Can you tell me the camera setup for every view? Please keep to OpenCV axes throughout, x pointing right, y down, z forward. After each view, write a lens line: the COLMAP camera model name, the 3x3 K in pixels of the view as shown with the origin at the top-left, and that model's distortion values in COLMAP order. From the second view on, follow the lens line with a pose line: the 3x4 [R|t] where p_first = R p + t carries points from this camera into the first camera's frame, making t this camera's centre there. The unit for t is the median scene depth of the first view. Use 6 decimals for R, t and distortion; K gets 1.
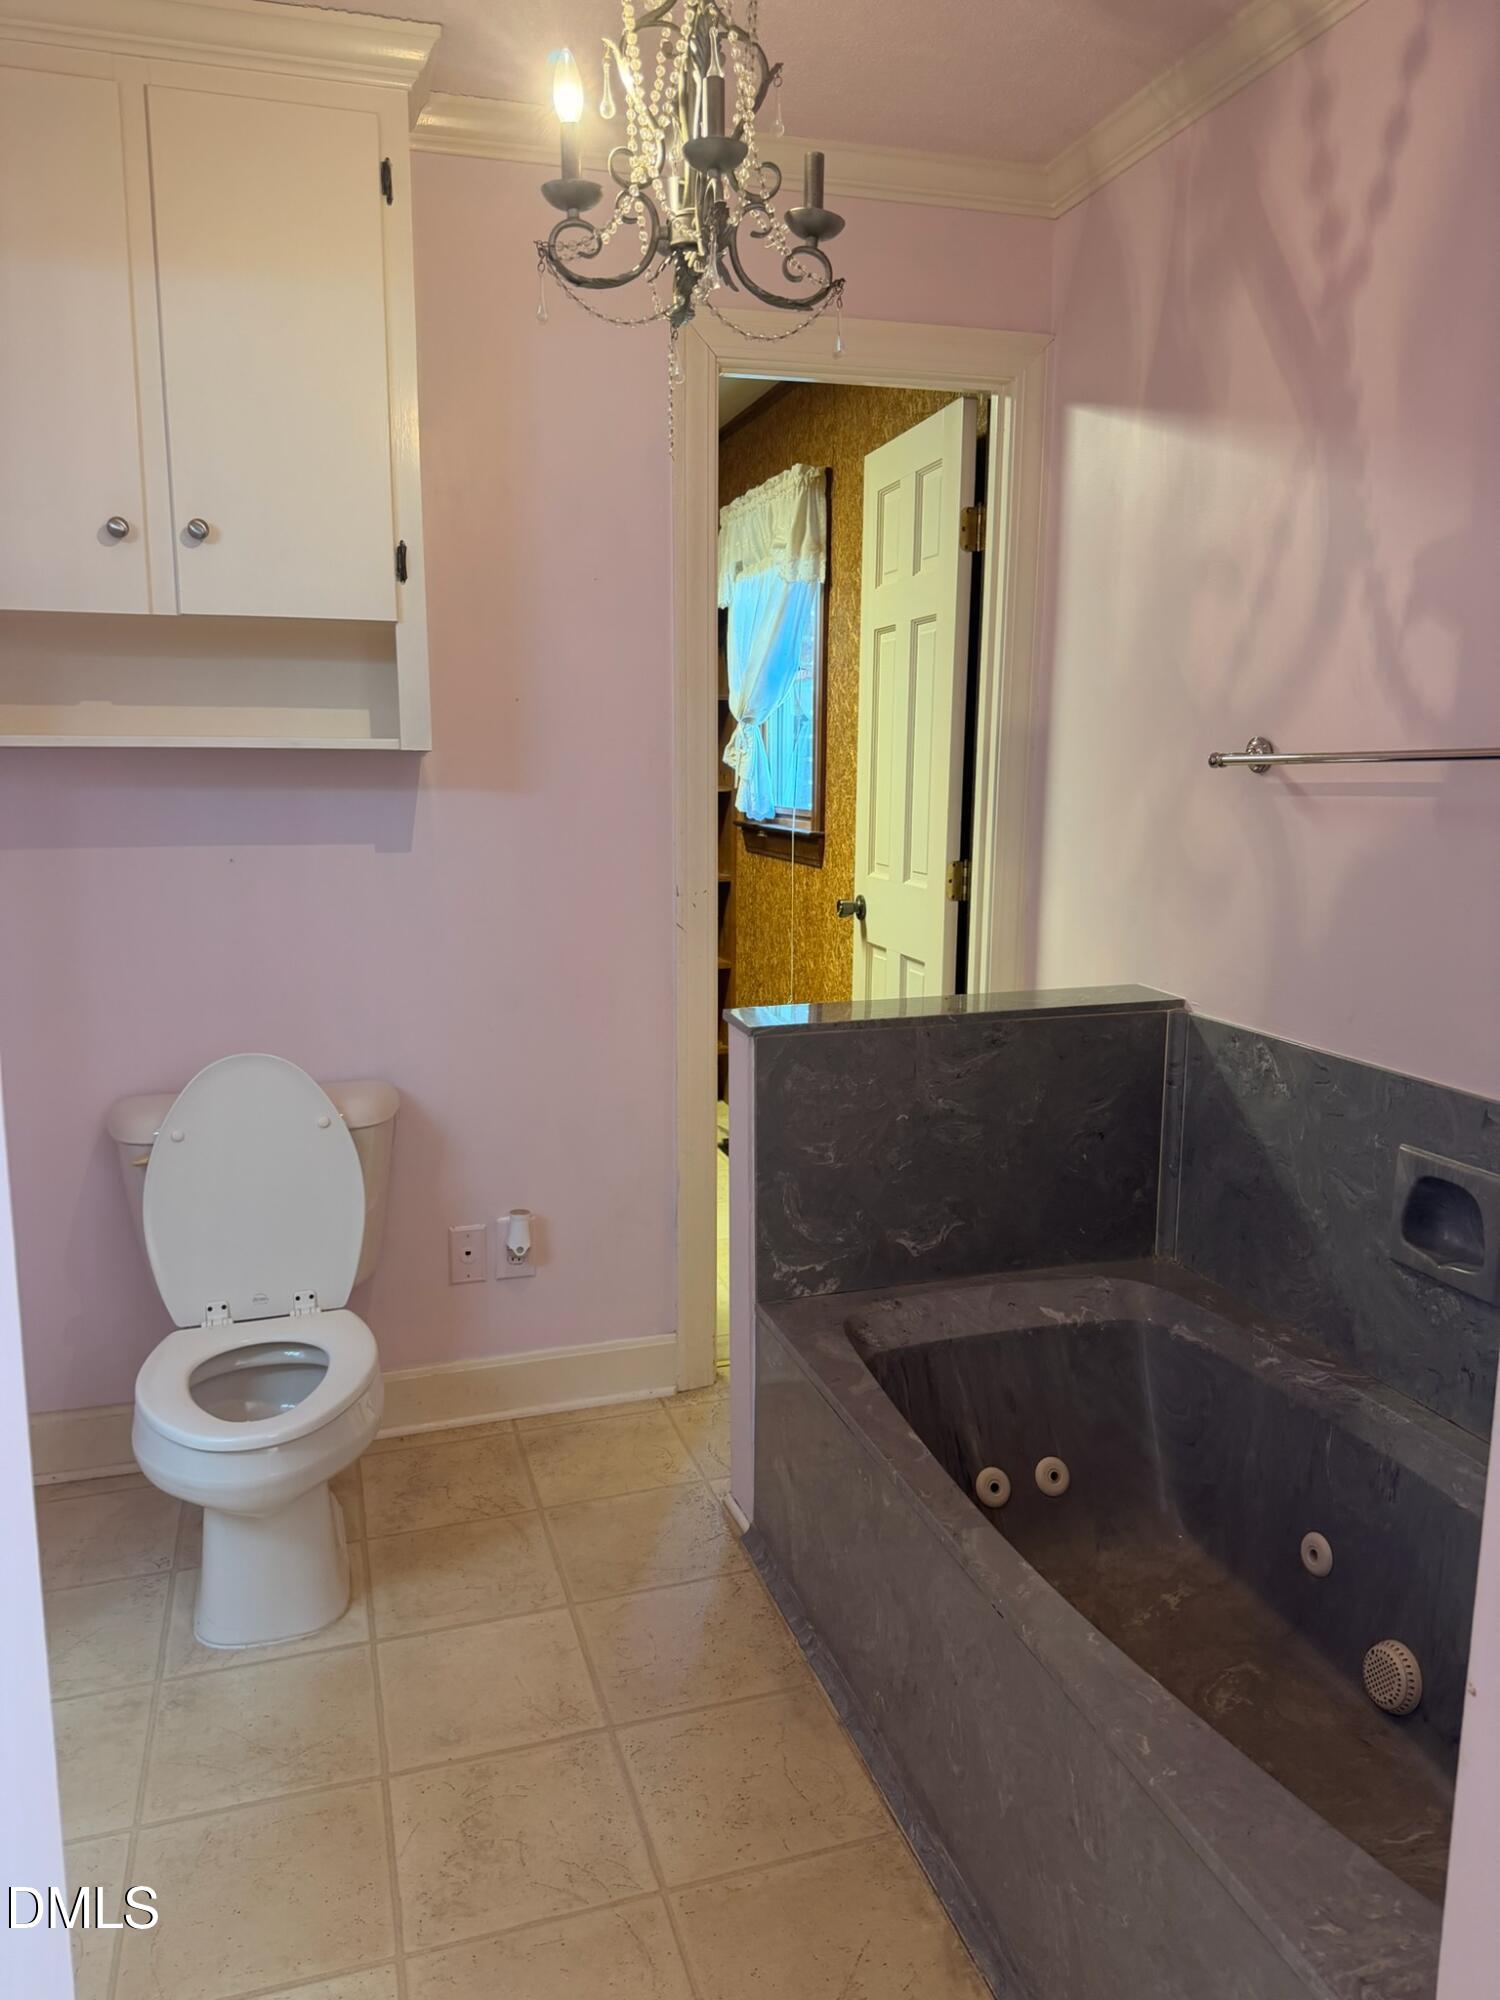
lens RADIAL K [[1407.5, 0, 742.8], [0, 1407.5, 1013.4], [0, 0, 1]] dist [0.092642, -0.109324]
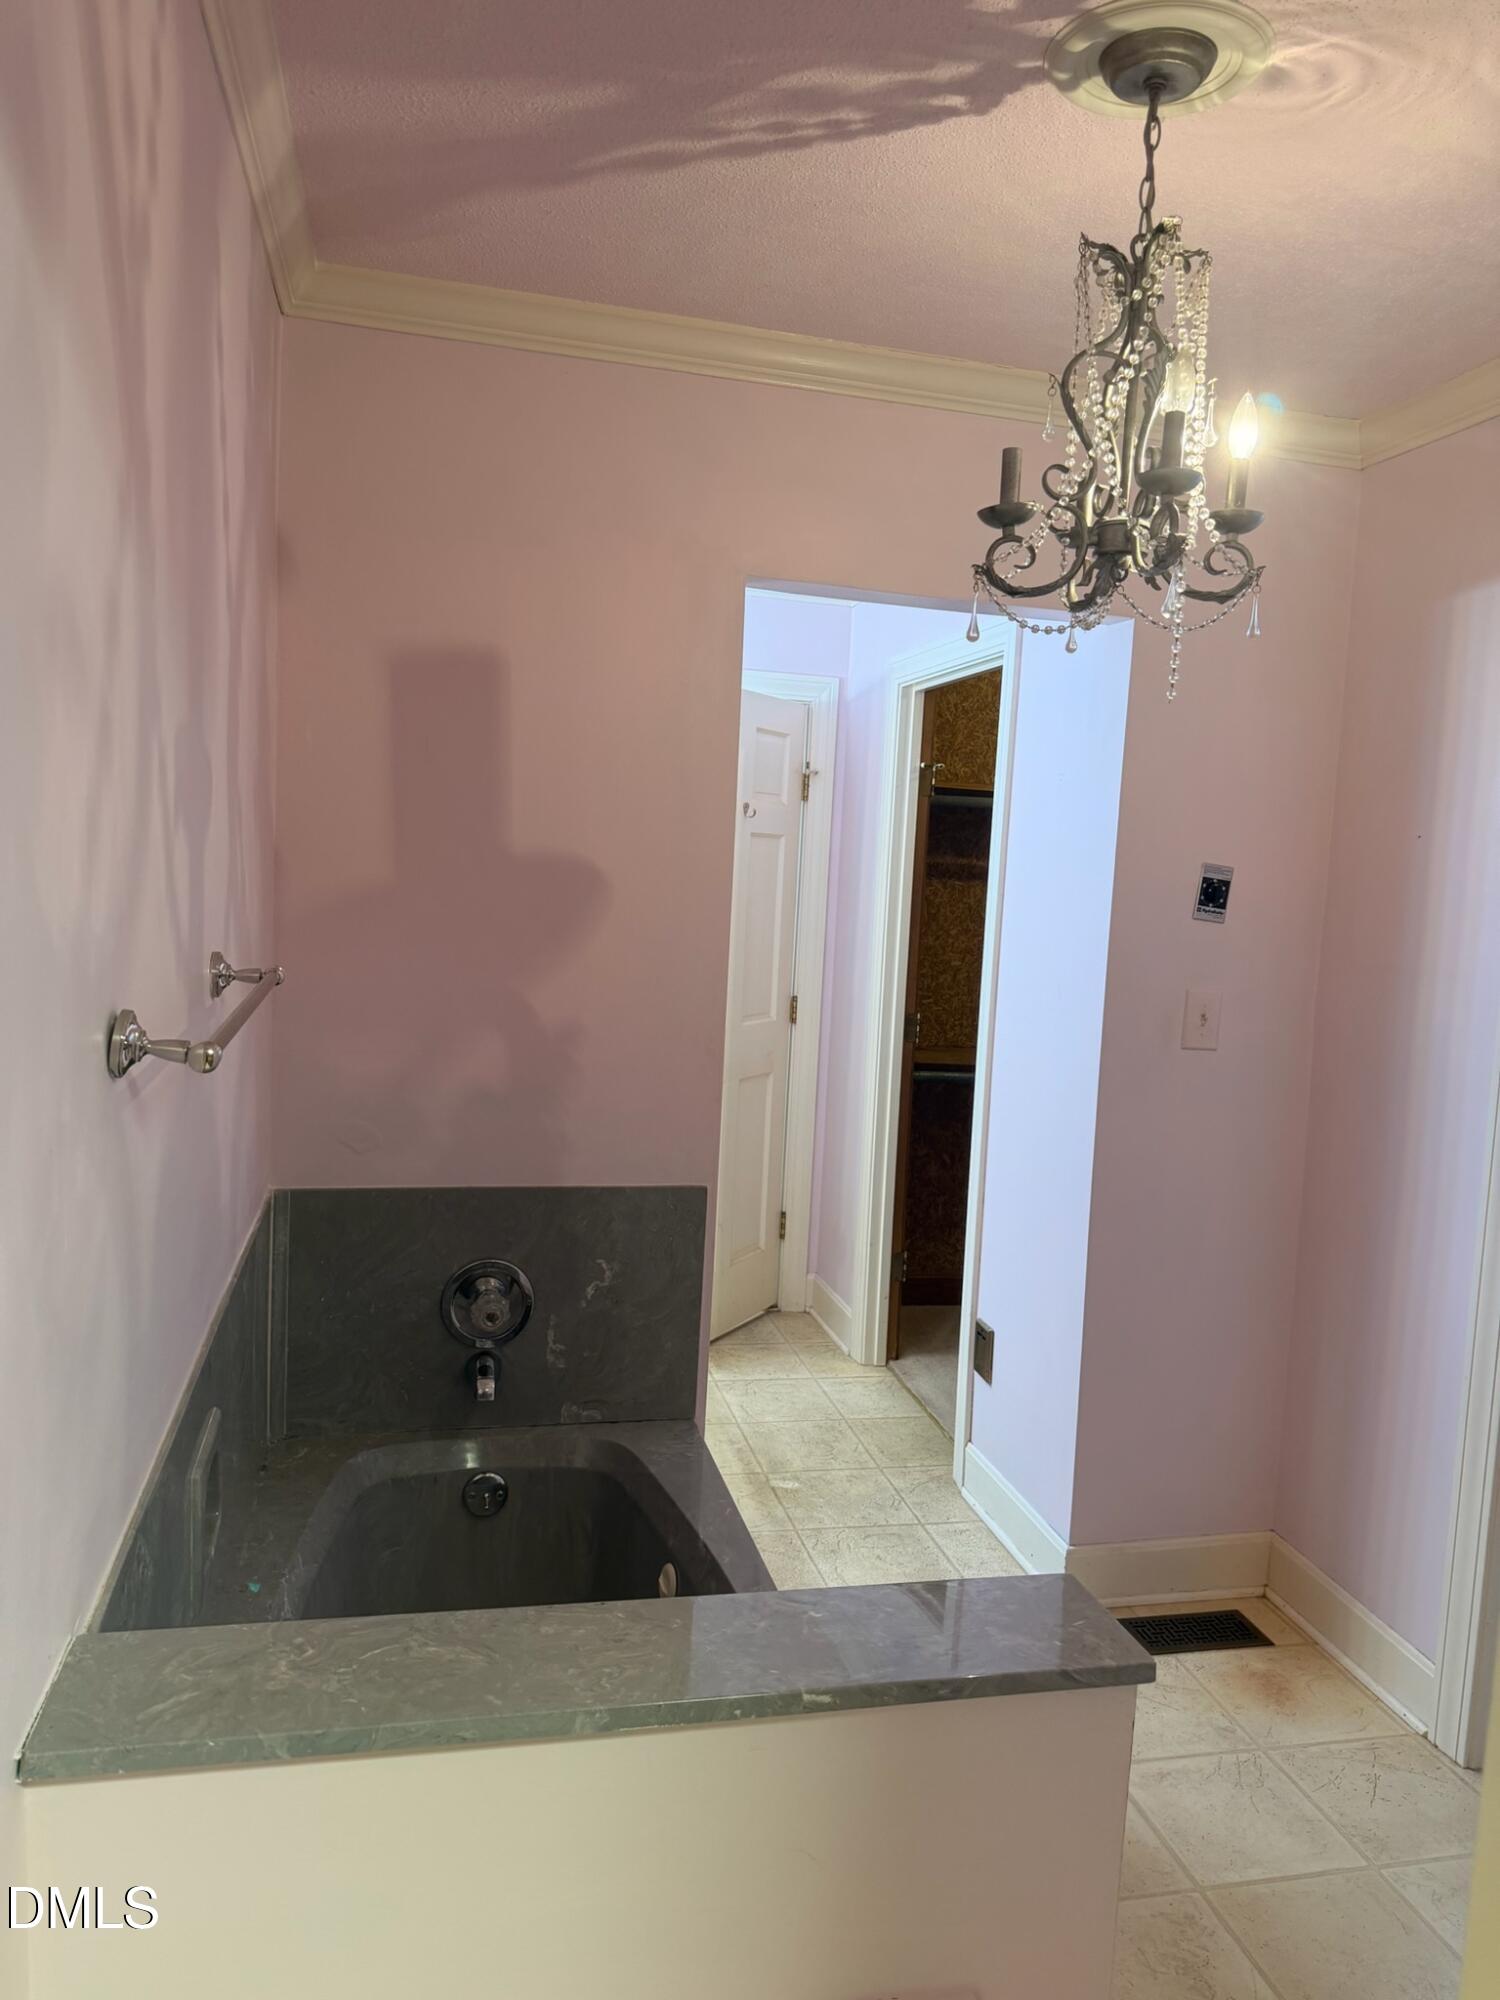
lens RADIAL K [[1407.5, 0, 742.8], [0, 1407.5, 1013.4], [0, 0, 1]] dist [0.092642, -0.109324]
pose [[-0.996258, -0.060625, 0.061593, 0.154835], [-0.040714, 0.957876, 0.284281, -0.493500], [-0.076233, 0.280710, -0.956760, 2.100412]]
